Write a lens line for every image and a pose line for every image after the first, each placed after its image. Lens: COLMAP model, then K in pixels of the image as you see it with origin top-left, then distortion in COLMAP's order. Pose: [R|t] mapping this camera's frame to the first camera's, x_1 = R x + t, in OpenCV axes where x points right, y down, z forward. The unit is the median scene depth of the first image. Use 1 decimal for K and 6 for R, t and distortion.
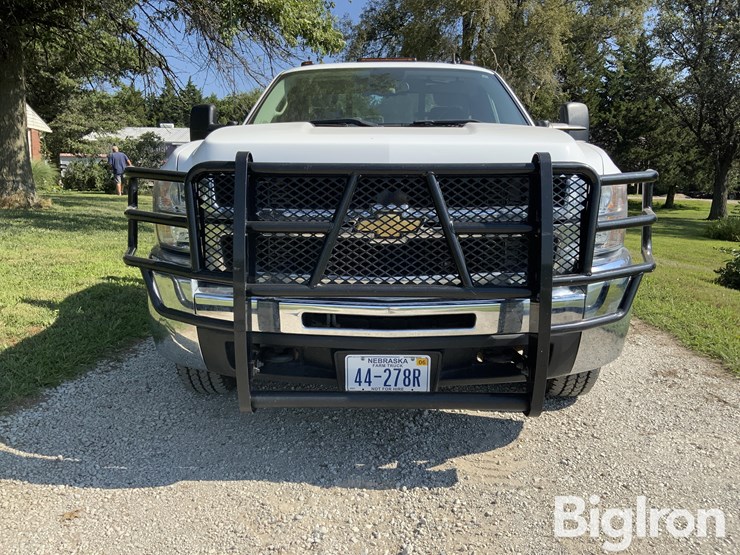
lens RADIAL K [[612.0, 0, 370.0], [0, 612.0, 277.5], [0, 0, 1]] dist [0.088857, -0.143407]
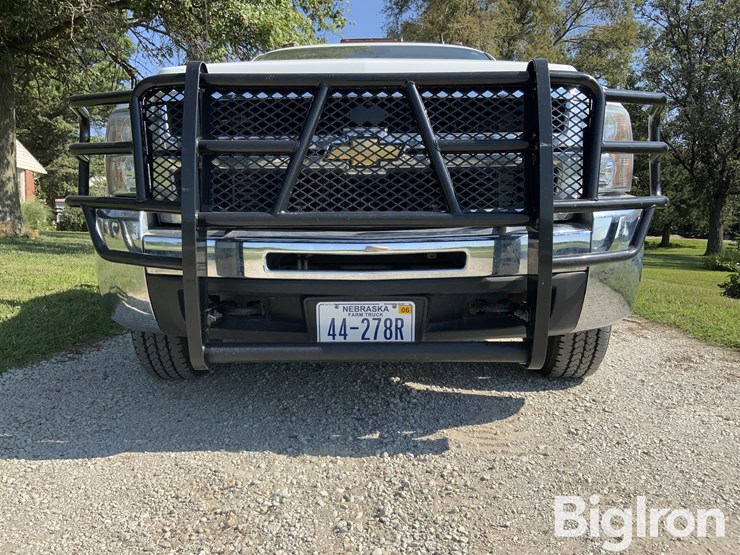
lens RADIAL K [[612.0, 0, 370.0], [0, 612.0, 277.5], [0, 0, 1]] dist [0.088857, -0.143407]
pose [[0.999955, -0.008447, 0.004275, 0.031277], [0.008751, 0.997006, -0.076822, 0.155848], [-0.003613, 0.076856, 0.997036, 0.132723]]
